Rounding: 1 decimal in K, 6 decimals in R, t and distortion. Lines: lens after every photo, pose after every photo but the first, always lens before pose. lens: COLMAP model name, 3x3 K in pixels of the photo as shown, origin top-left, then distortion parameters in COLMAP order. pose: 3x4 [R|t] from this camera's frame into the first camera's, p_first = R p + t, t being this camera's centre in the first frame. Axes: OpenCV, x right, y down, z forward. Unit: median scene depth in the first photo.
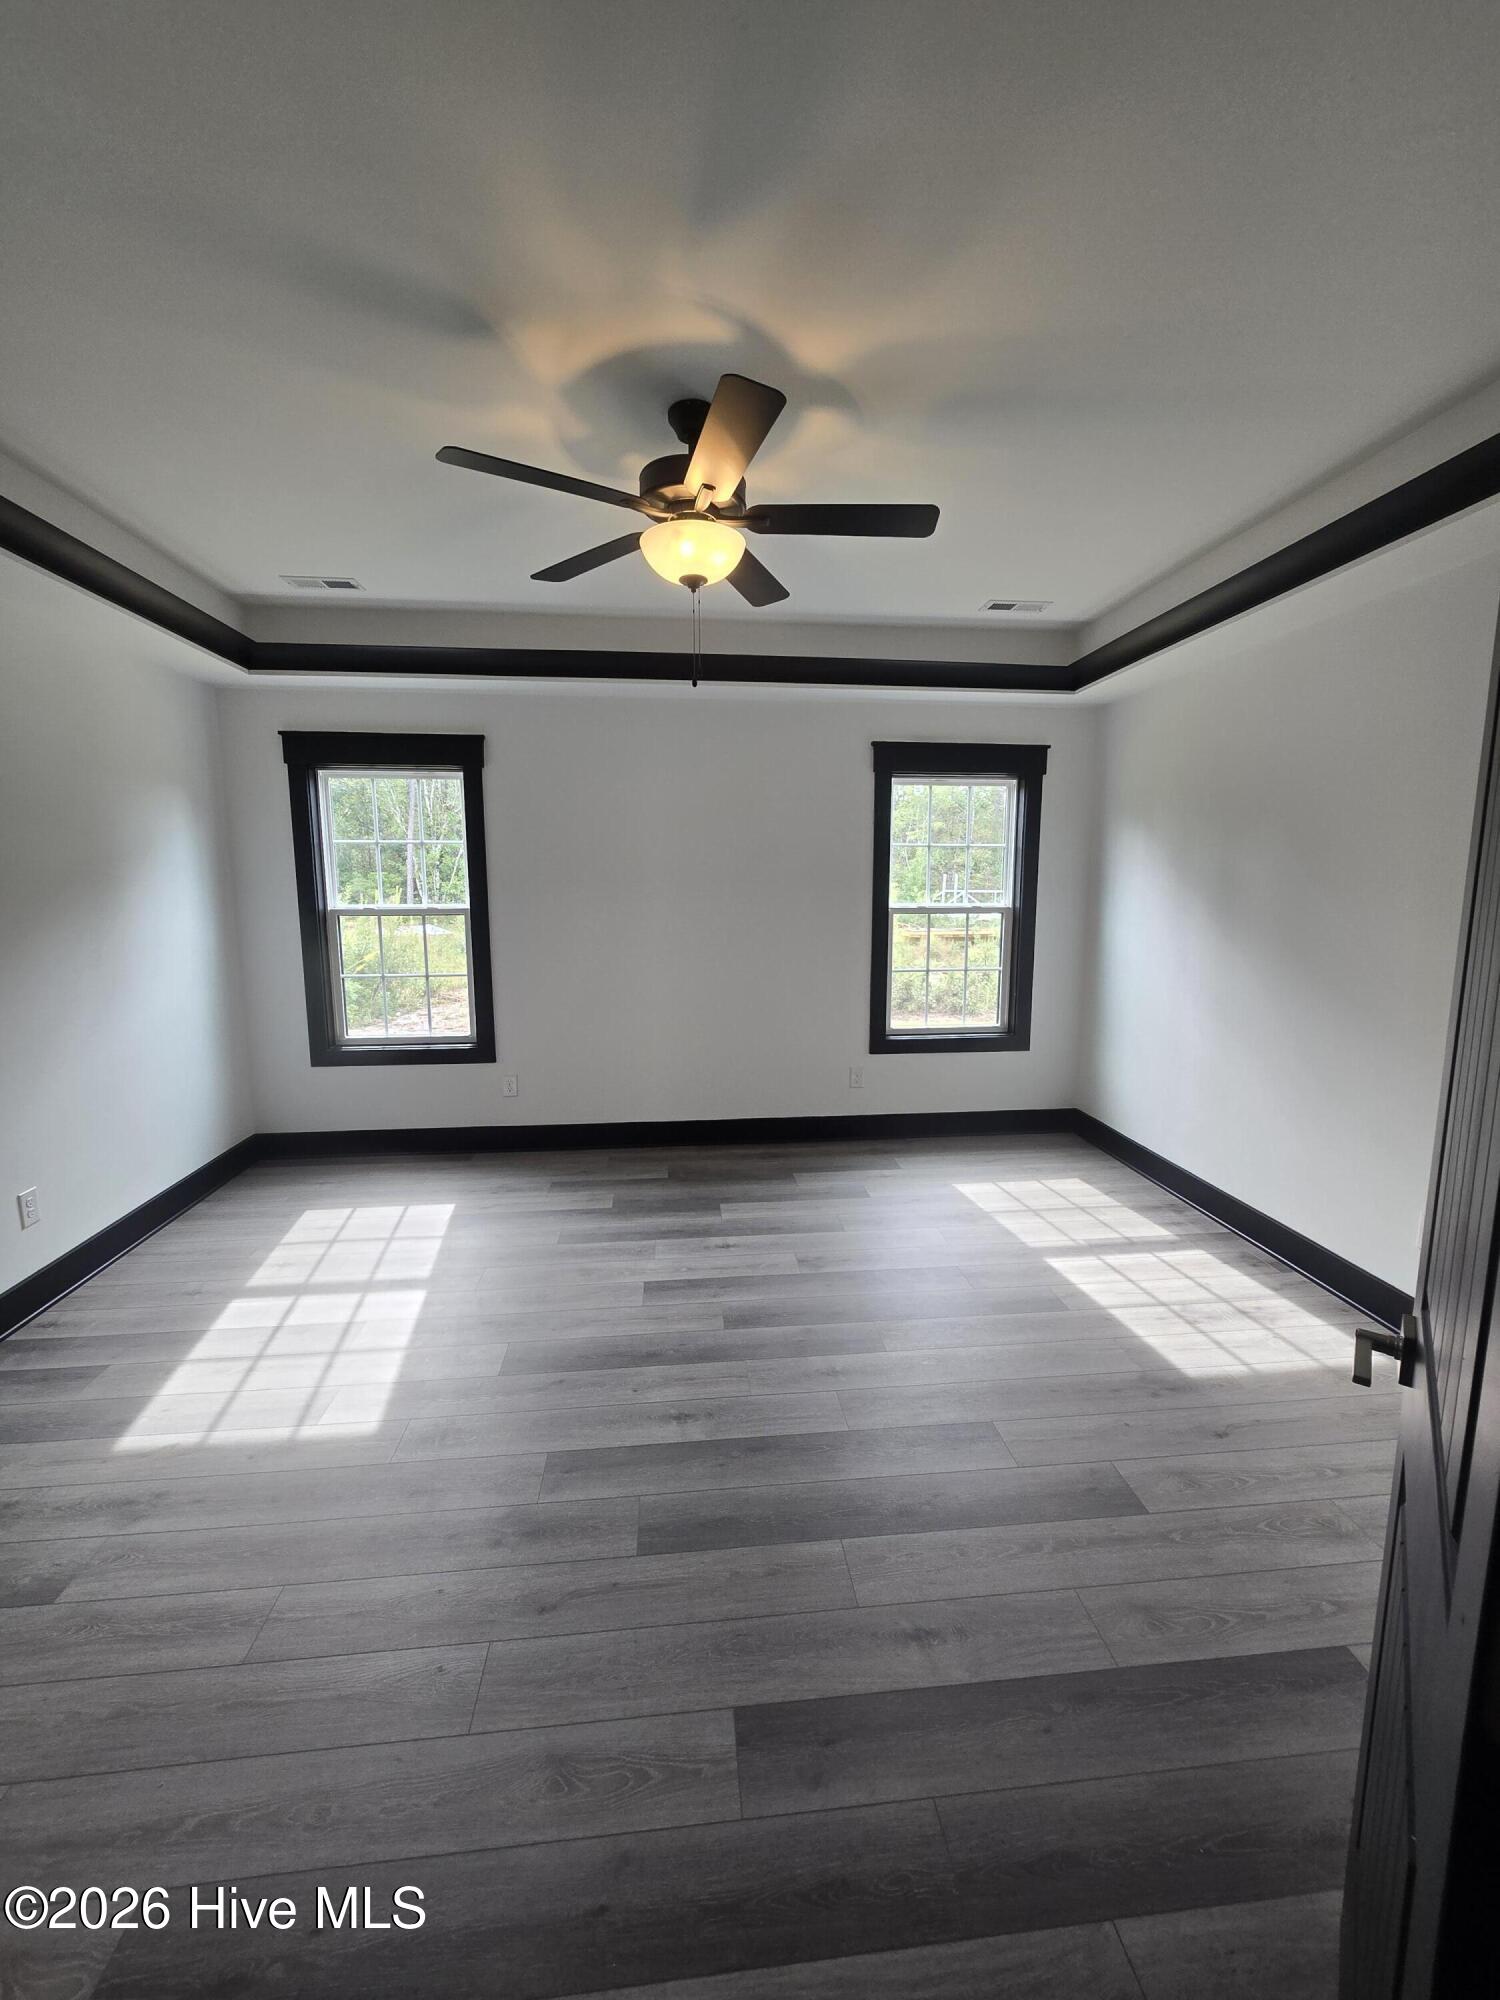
lens RADIAL K [[817.9, 0, 751.9], [0, 817.9, 996.5], [0, 0, 1]] dist [-0.006696, 0.004489]
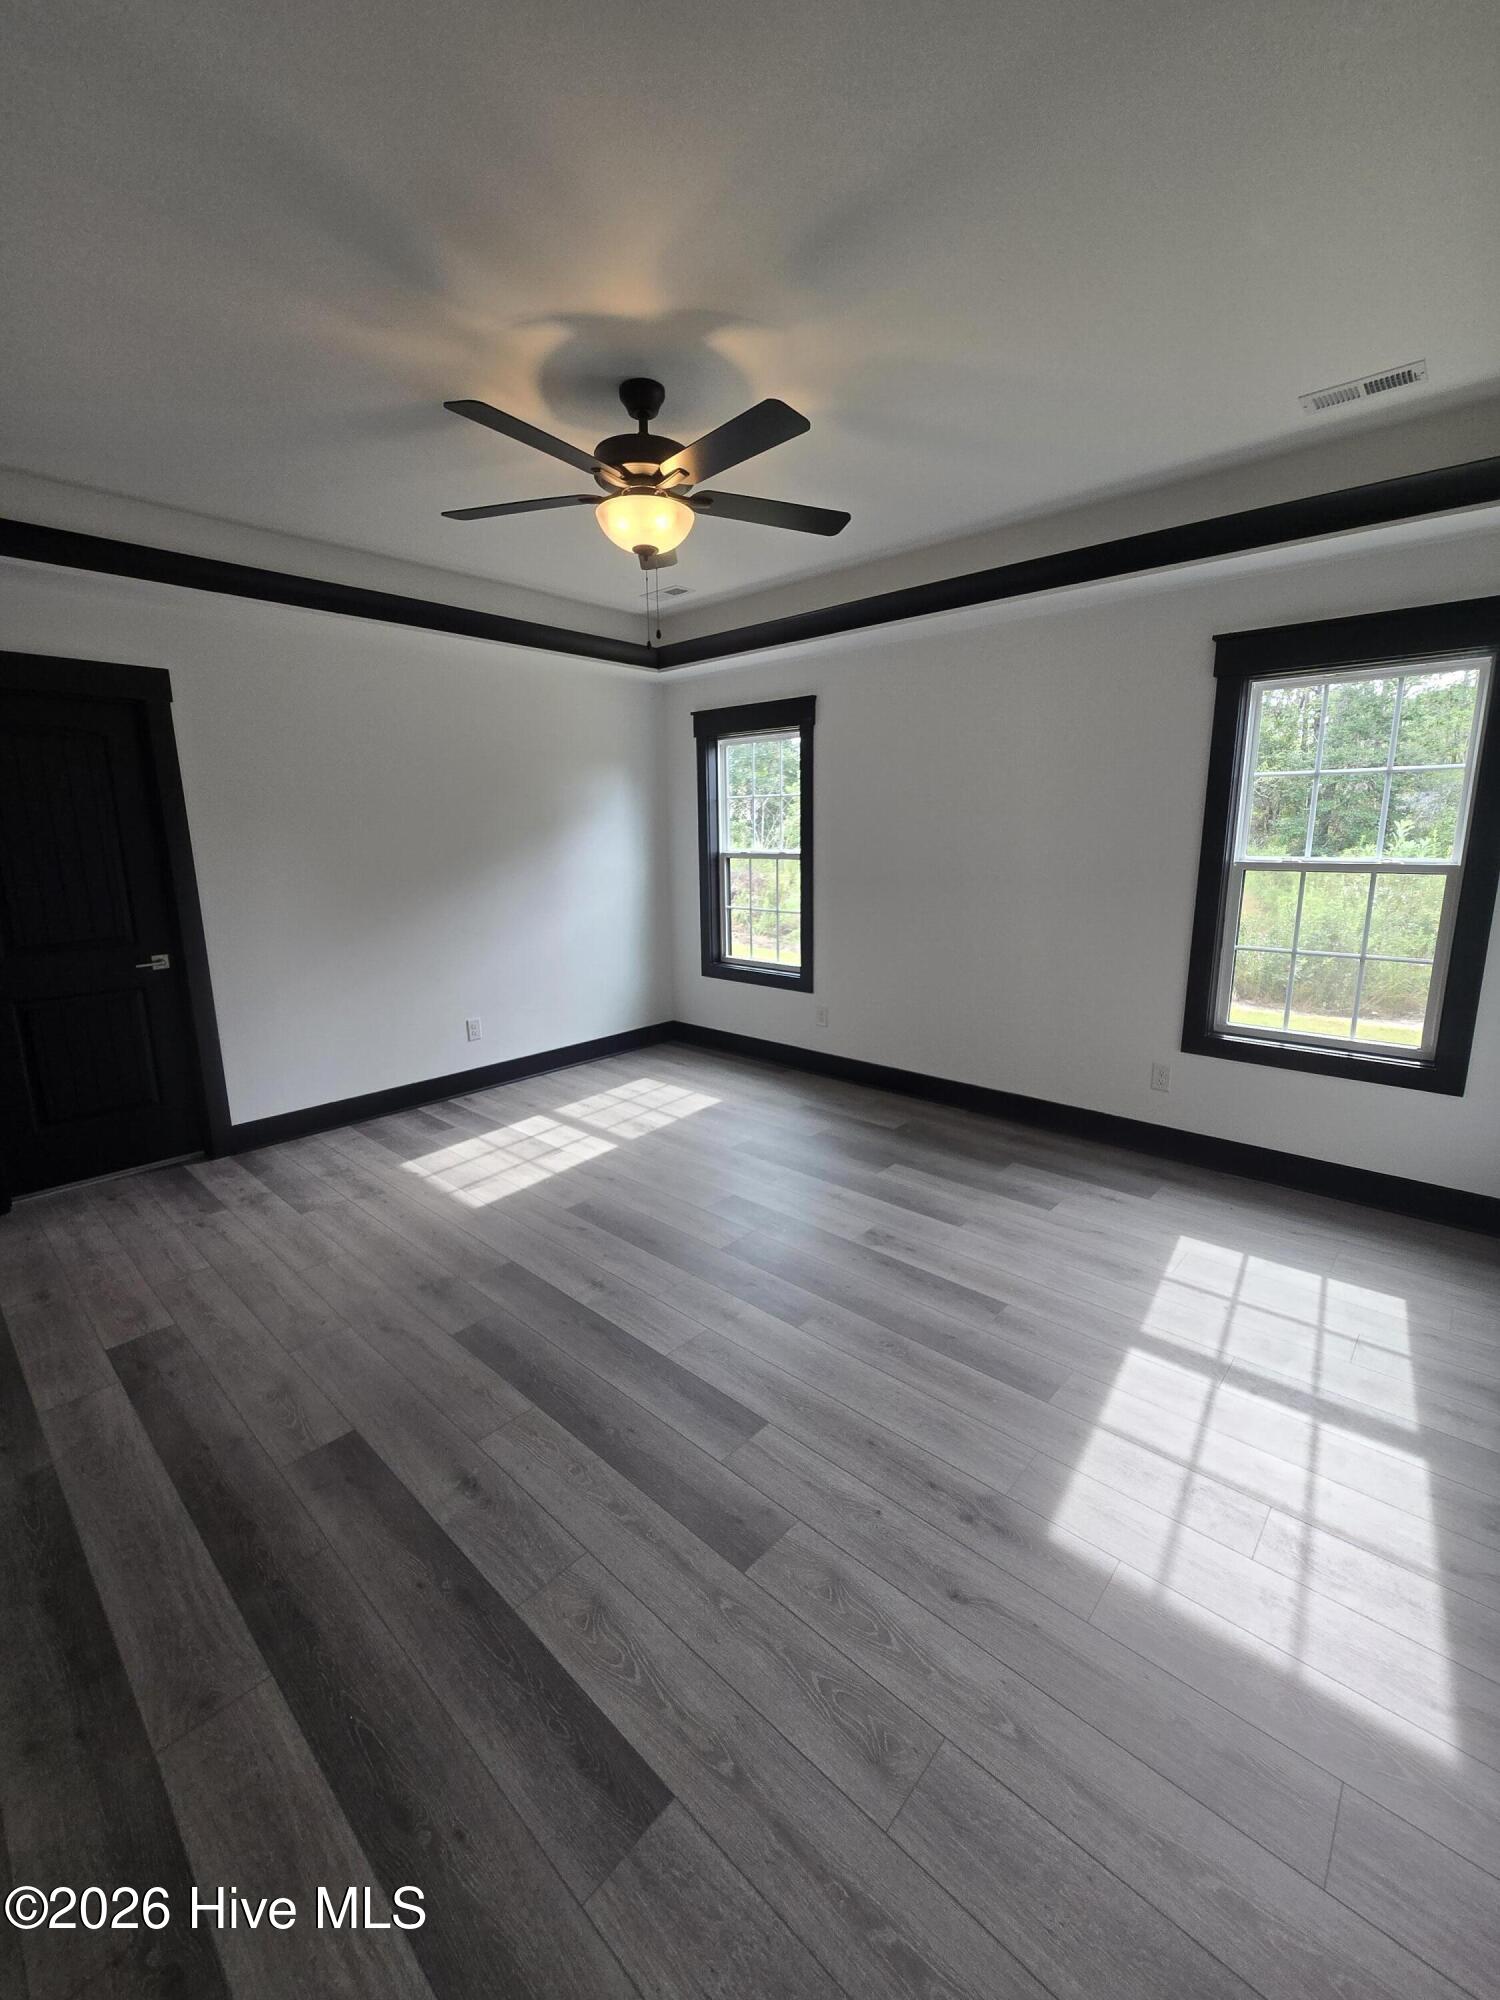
lens RADIAL K [[819.0, 0, 754.1], [0, 819.0, 994.0], [0, 0, 1]] dist [0.001436, 0.000433]
pose [[0.668010, 0.140339, -0.730800, 0.602916], [-0.096580, 0.990100, 0.101851, -0.032628], [0.737859, 0.002543, 0.674950, 0.247688]]
